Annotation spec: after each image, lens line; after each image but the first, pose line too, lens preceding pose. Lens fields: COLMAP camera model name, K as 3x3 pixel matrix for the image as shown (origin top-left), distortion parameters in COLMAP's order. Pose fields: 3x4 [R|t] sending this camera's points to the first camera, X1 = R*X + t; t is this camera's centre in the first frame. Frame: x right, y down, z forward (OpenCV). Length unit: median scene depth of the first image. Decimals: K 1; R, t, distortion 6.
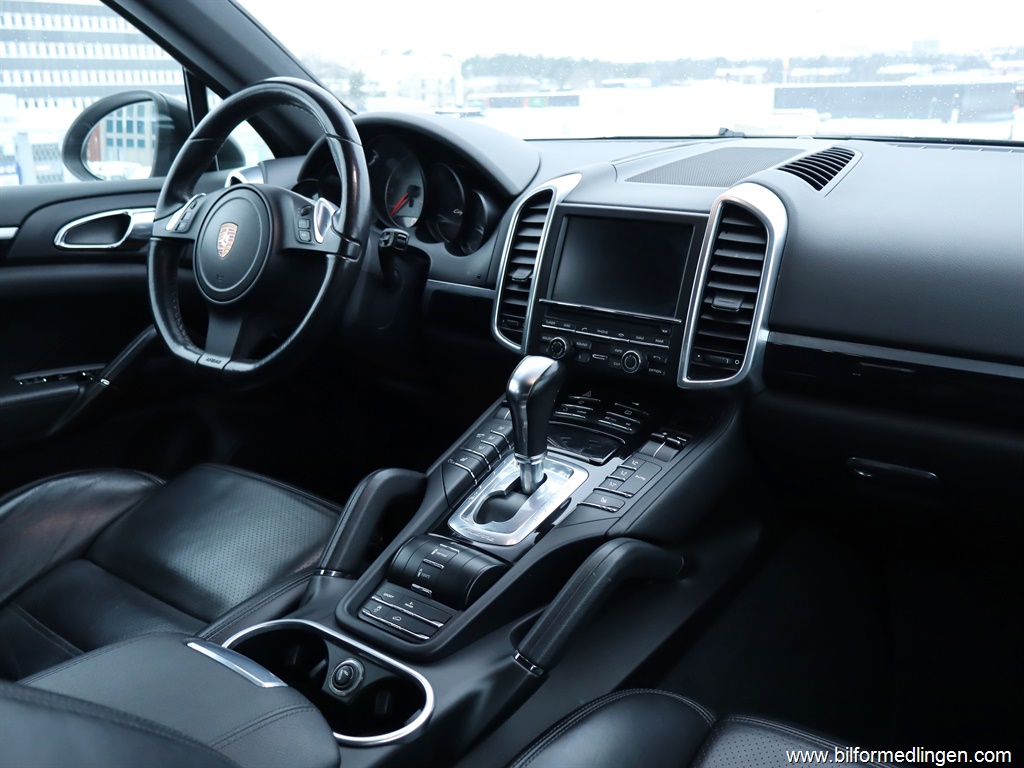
lens RADIAL K [[964.1, 0, 503.8], [0, 964.1, 385.3], [0, 0, 1]] dist [0.005354, 0.000000]
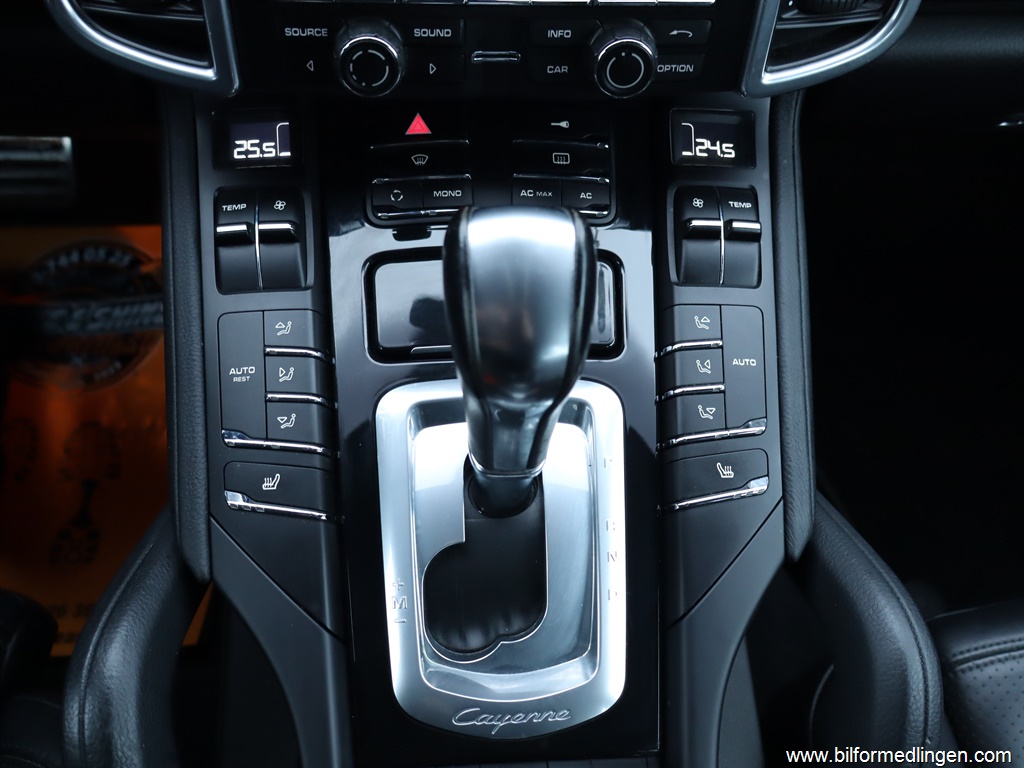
lens RADIAL K [[964.1, 0, 511.3], [0, 964.1, 382.6], [0, 0, 1]] dist [0.005354, 0.000000]
pose [[0.740884, -0.525208, 0.418626, -0.110970], [0.135059, 0.727066, 0.673152, -0.187675], [-0.657914, -0.442188, 0.609606, 0.765156]]
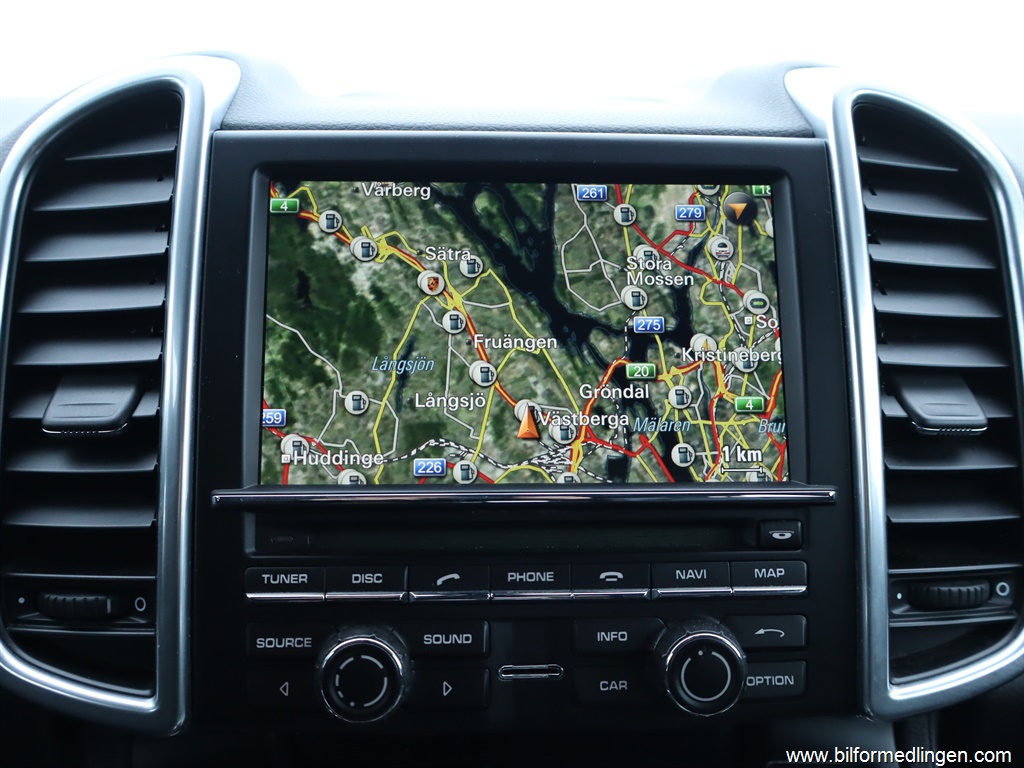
lens RADIAL K [[964.1, 0, 511.7], [0, 964.1, 394.2], [0, 0, 1]] dist [0.005354, 0.000000]
pose [[0.744845, -0.107487, 0.658523, -0.075174], [0.178527, 0.983061, -0.041469, -0.099357], [-0.642910, 0.148453, 0.751417, 0.830370]]
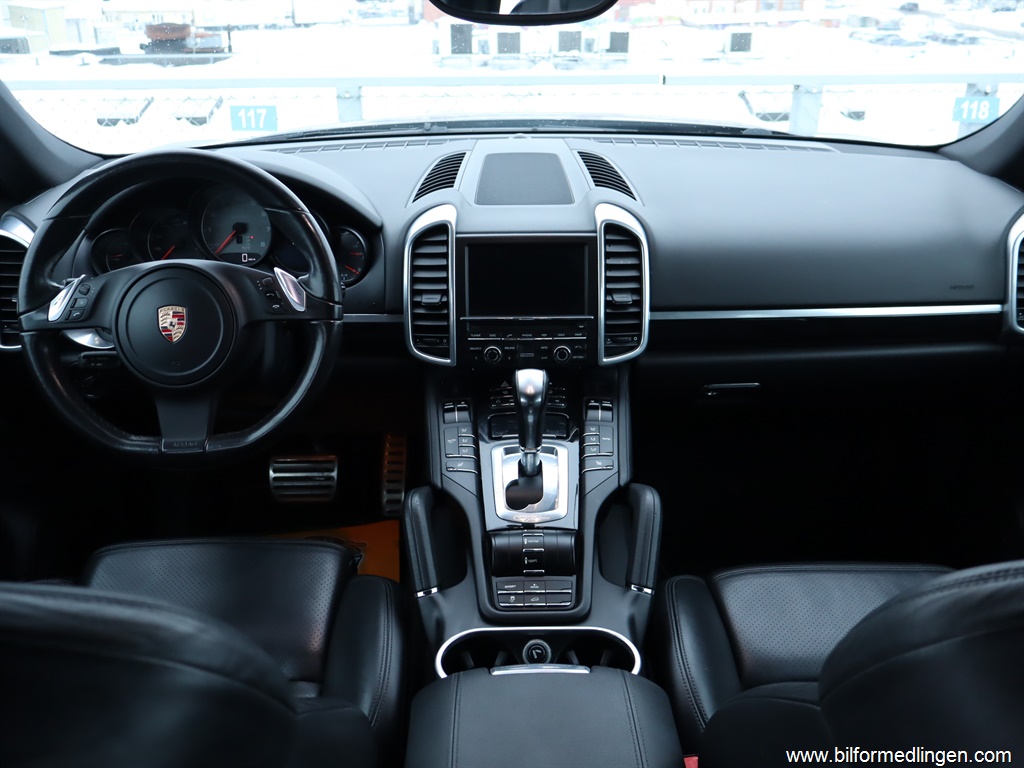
lens RADIAL K [[964.1, 0, 517.3], [0, 964.1, 392.8], [0, 0, 1]] dist [0.005354, 0.000000]
pose [[0.777000, -0.253513, 0.576196, -0.681242], [0.184057, 0.966815, 0.177176, -0.217469], [-0.601992, -0.031613, 0.797876, 0.000518]]
